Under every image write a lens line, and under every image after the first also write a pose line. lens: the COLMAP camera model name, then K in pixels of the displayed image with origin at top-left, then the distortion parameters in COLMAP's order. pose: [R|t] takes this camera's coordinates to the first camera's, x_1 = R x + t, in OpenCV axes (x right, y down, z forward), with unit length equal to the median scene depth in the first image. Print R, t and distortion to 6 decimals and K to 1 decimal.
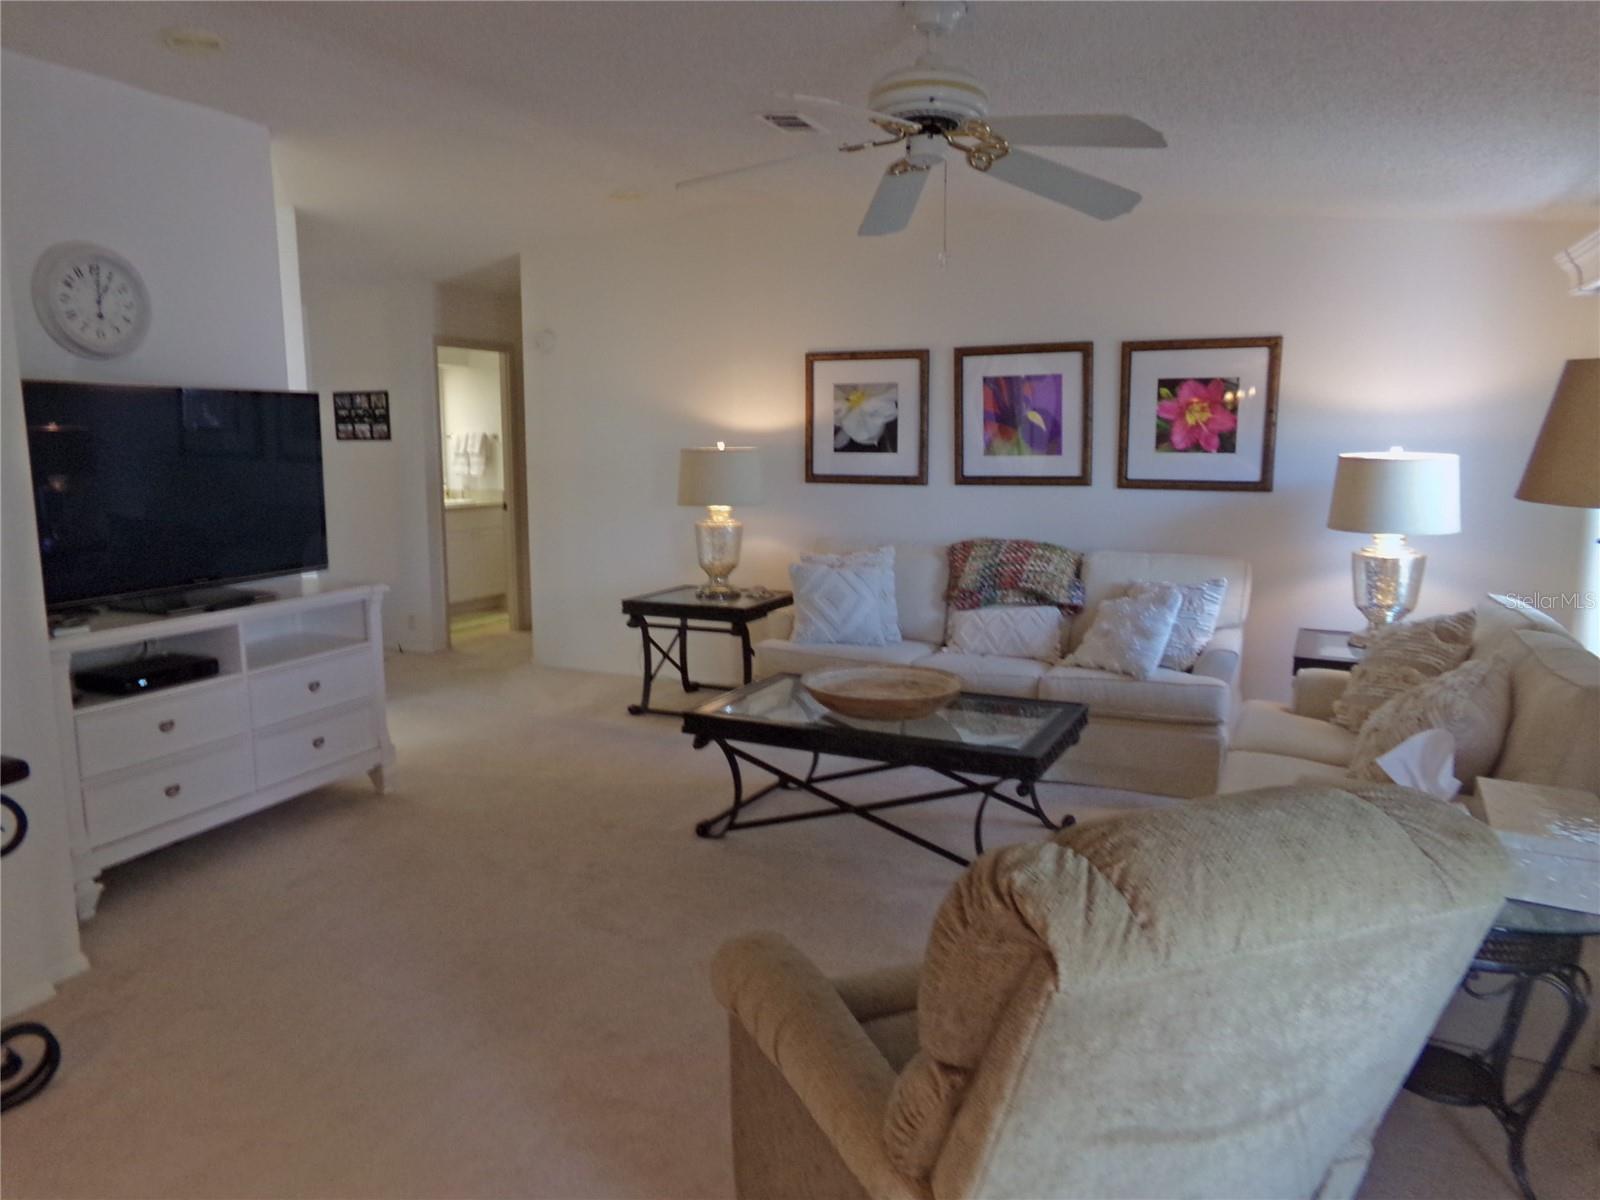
lens RADIAL K [[1077.3, 0, 800.0], [0, 1077.3, 600.0], [0, 0, 1]] dist [0.001114, 0.006470]
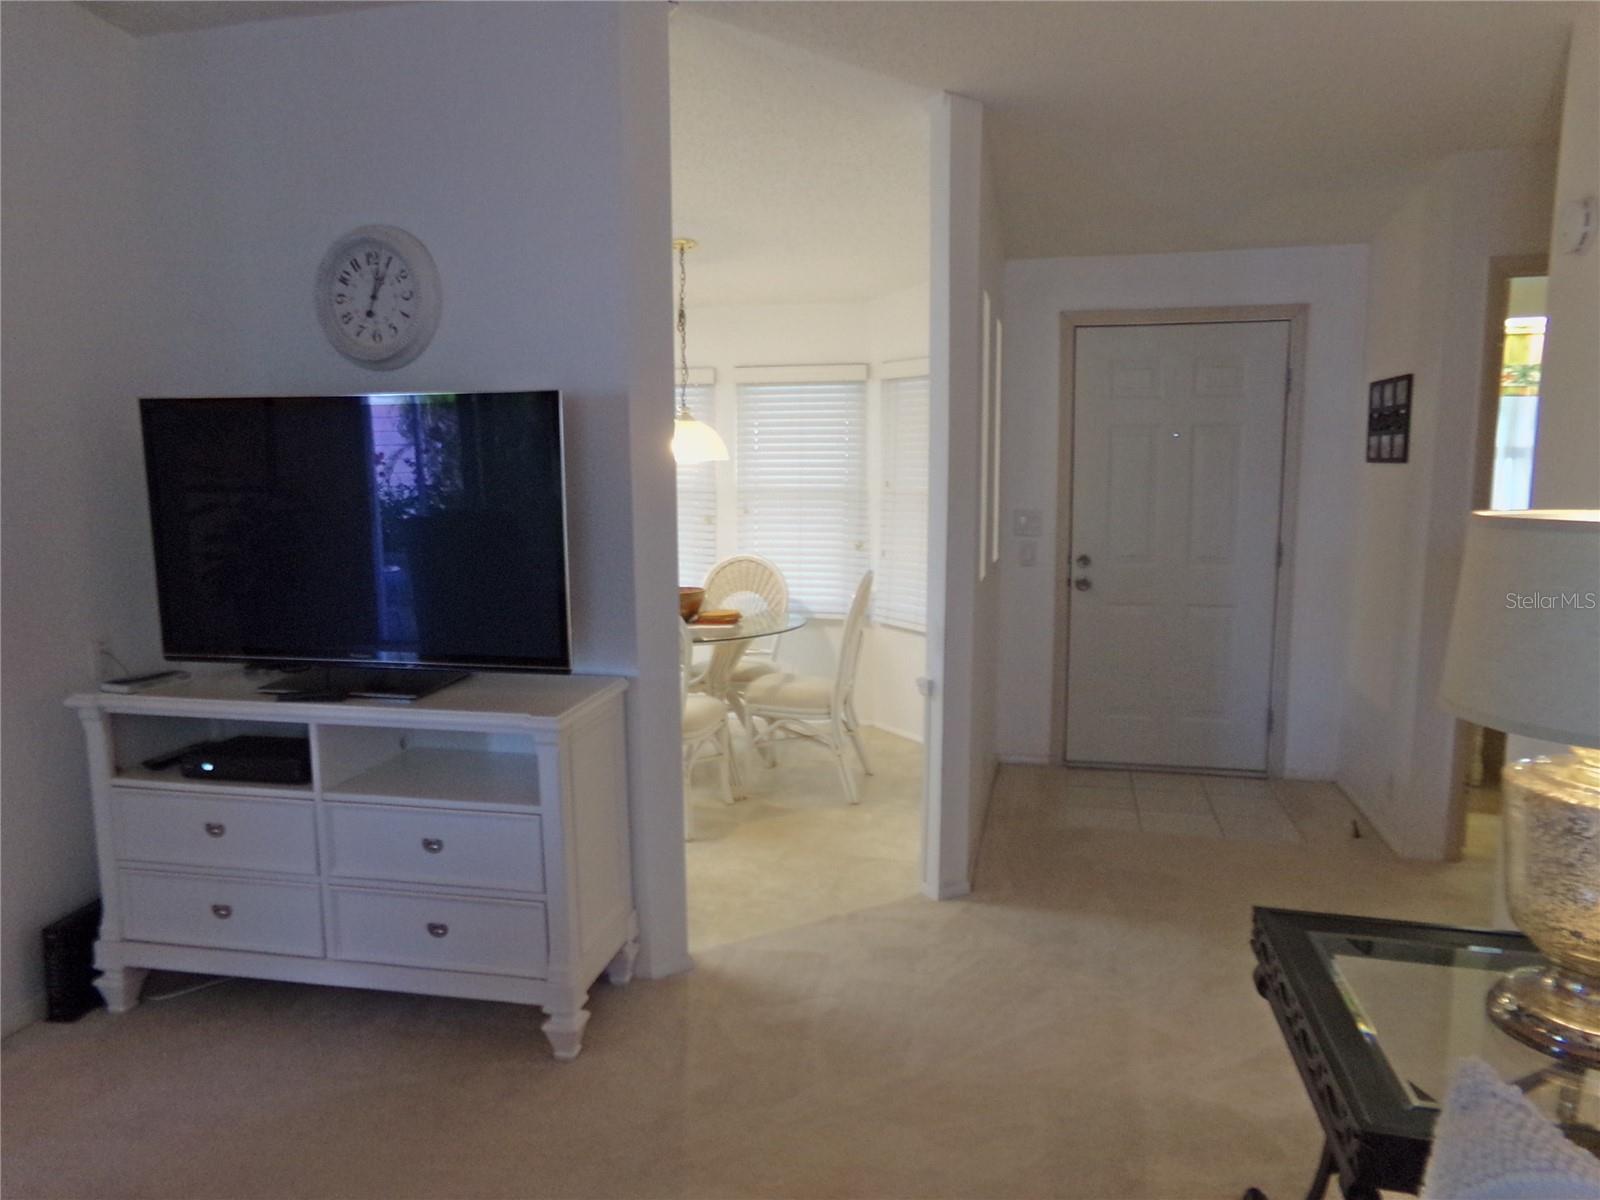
lens RADIAL K [[1077.3, 0, 800.0], [0, 1077.3, 600.0], [0, 0, 1]] dist [0.001114, 0.006470]
pose [[0.188600, 0.132475, -0.973078, 0.228652], [-0.144045, 0.983875, 0.106026, -0.184674], [0.971433, 0.120170, 0.204641, 1.175423]]
